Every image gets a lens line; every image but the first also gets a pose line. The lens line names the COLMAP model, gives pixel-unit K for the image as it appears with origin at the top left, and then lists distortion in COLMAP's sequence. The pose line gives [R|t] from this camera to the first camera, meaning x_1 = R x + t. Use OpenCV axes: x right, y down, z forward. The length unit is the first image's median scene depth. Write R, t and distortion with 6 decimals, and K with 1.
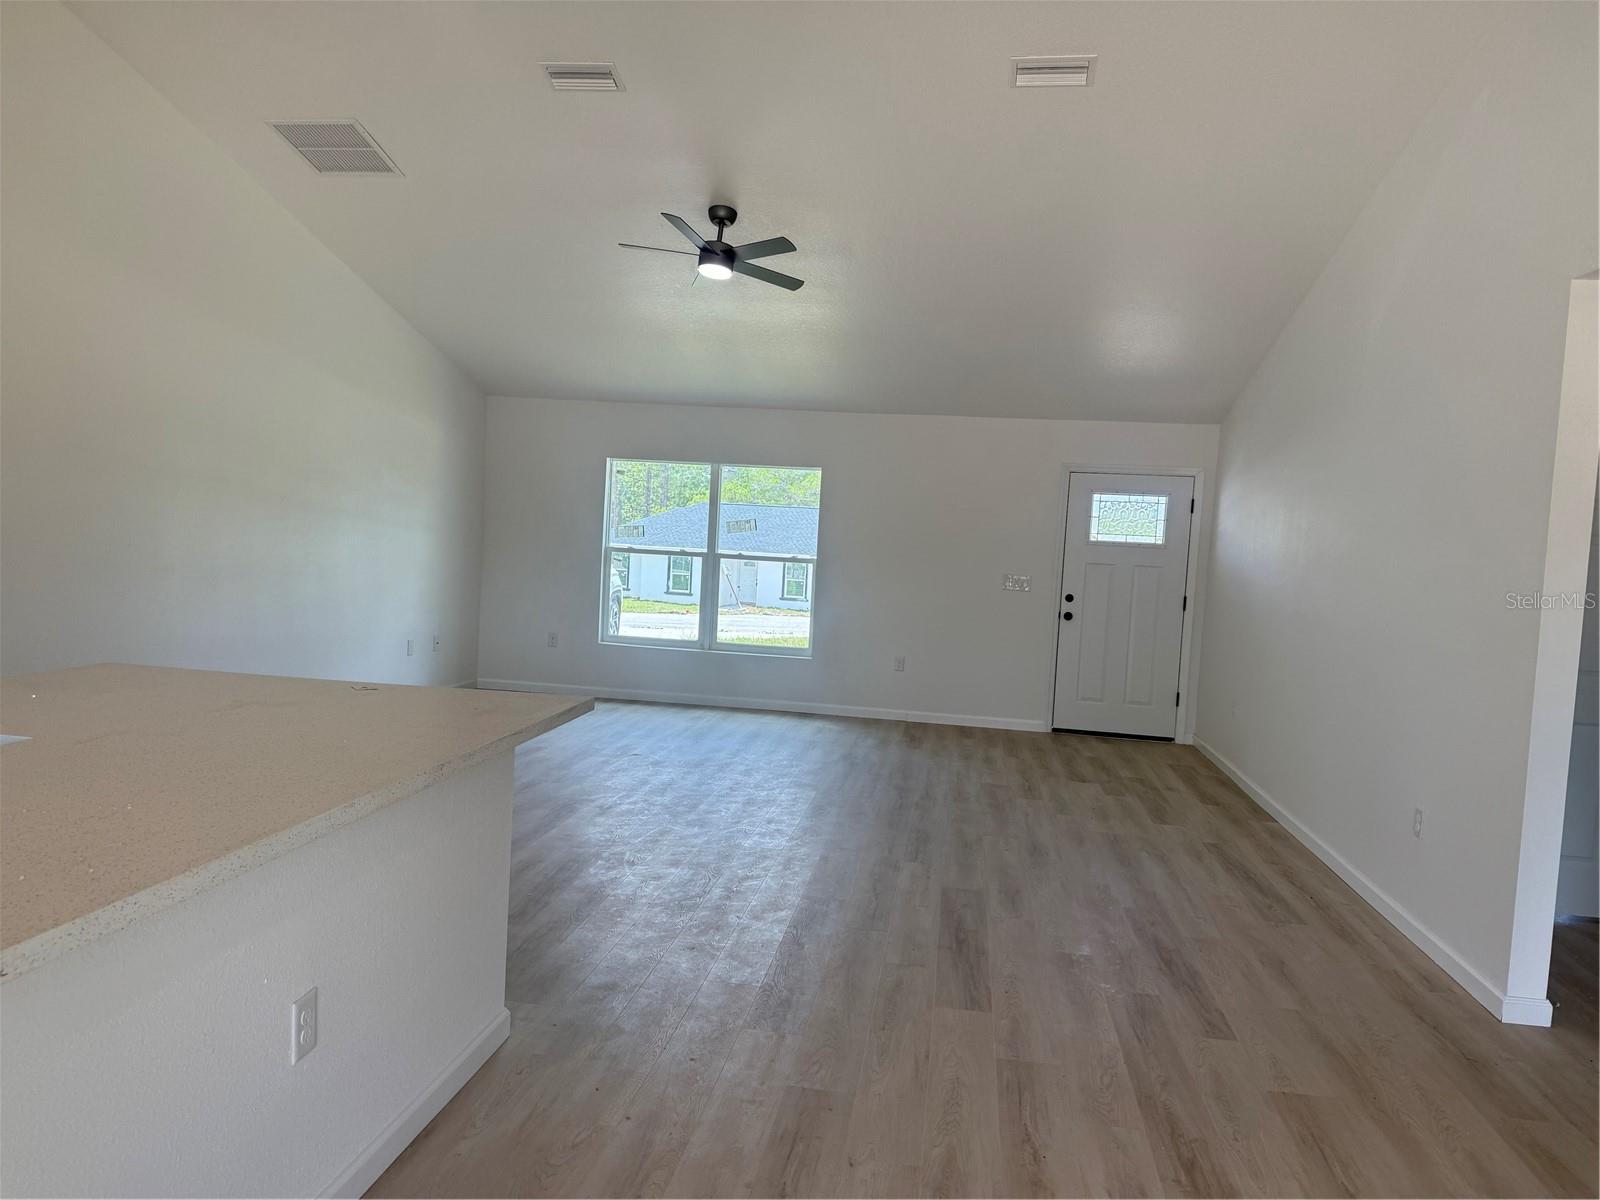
lens RADIAL K [[1147.3, 0, 796.7], [0, 1147.3, 602.4], [0, 0, 1]] dist [0.107027, -0.108324]
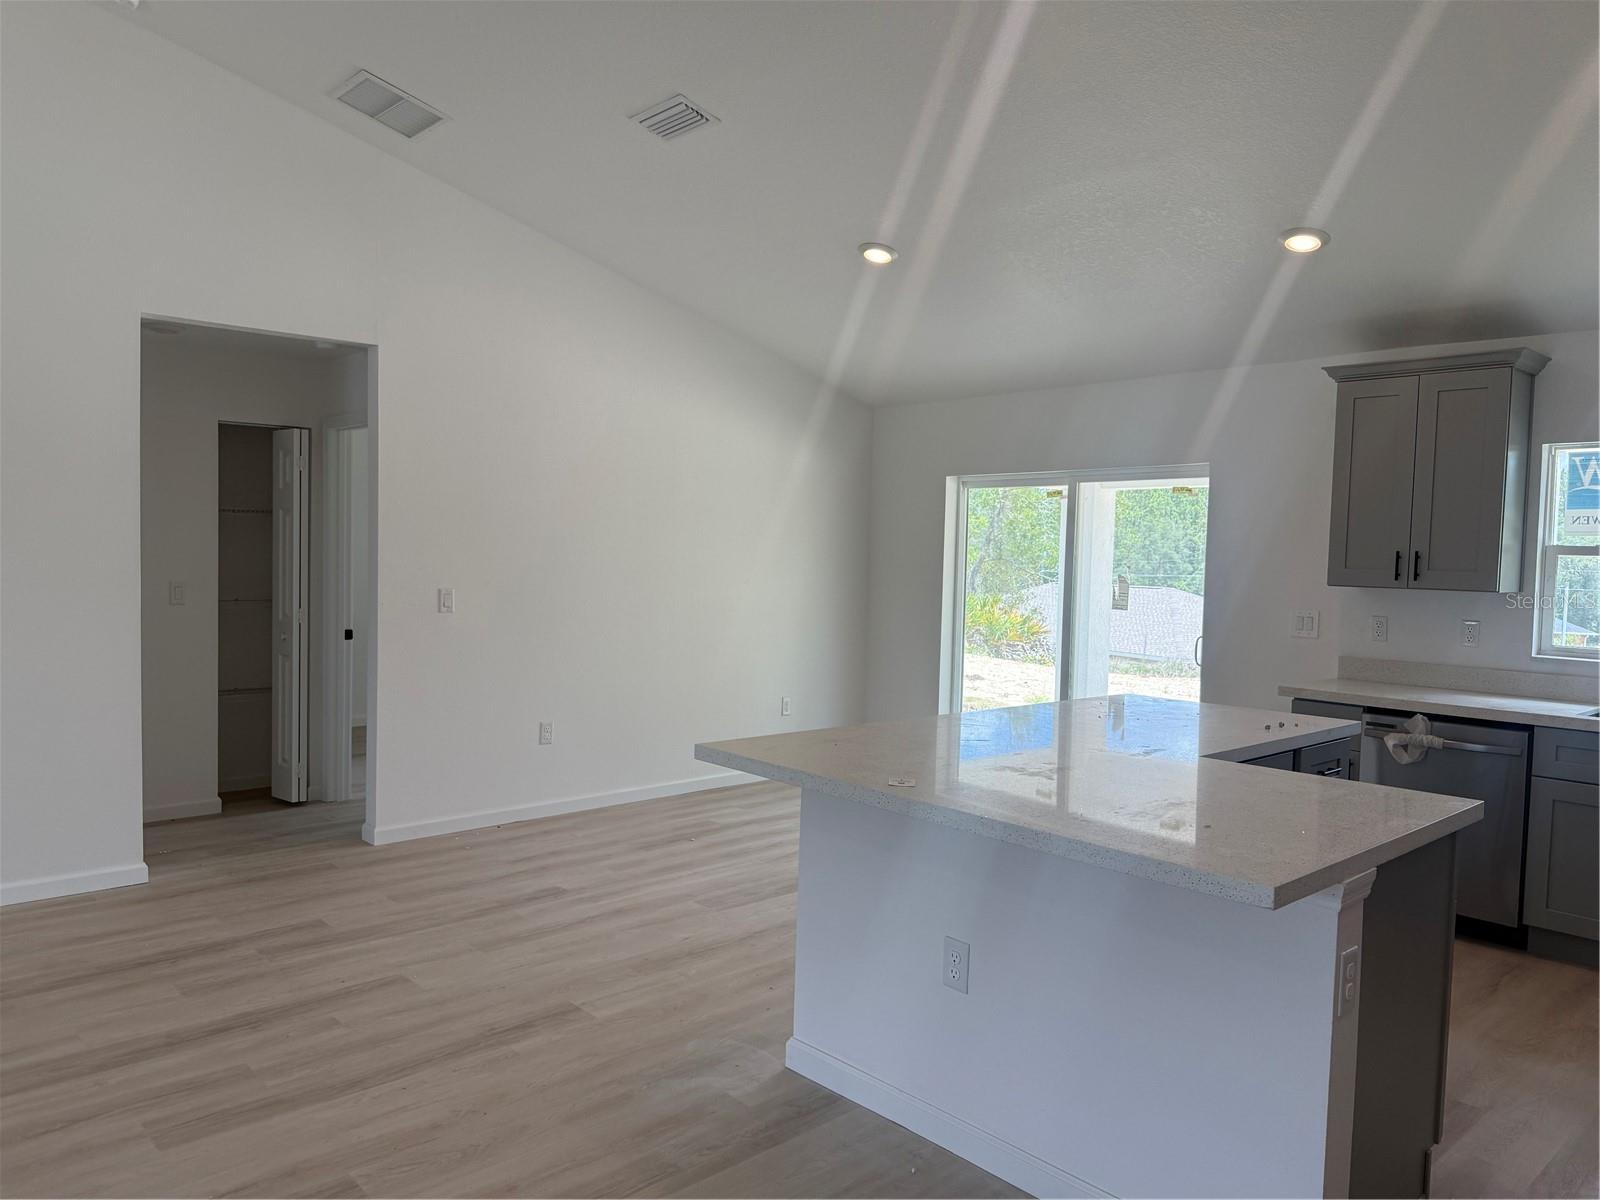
lens RADIAL K [[1147.3, 0, 796.7], [0, 1147.3, 602.4], [0, 0, 1]] dist [0.107027, -0.108324]
pose [[-0.781603, -0.105885, 0.614724, -0.715240], [-0.034612, 0.991331, 0.126747, -0.141189], [-0.622815, 0.077789, -0.778492, 1.482894]]
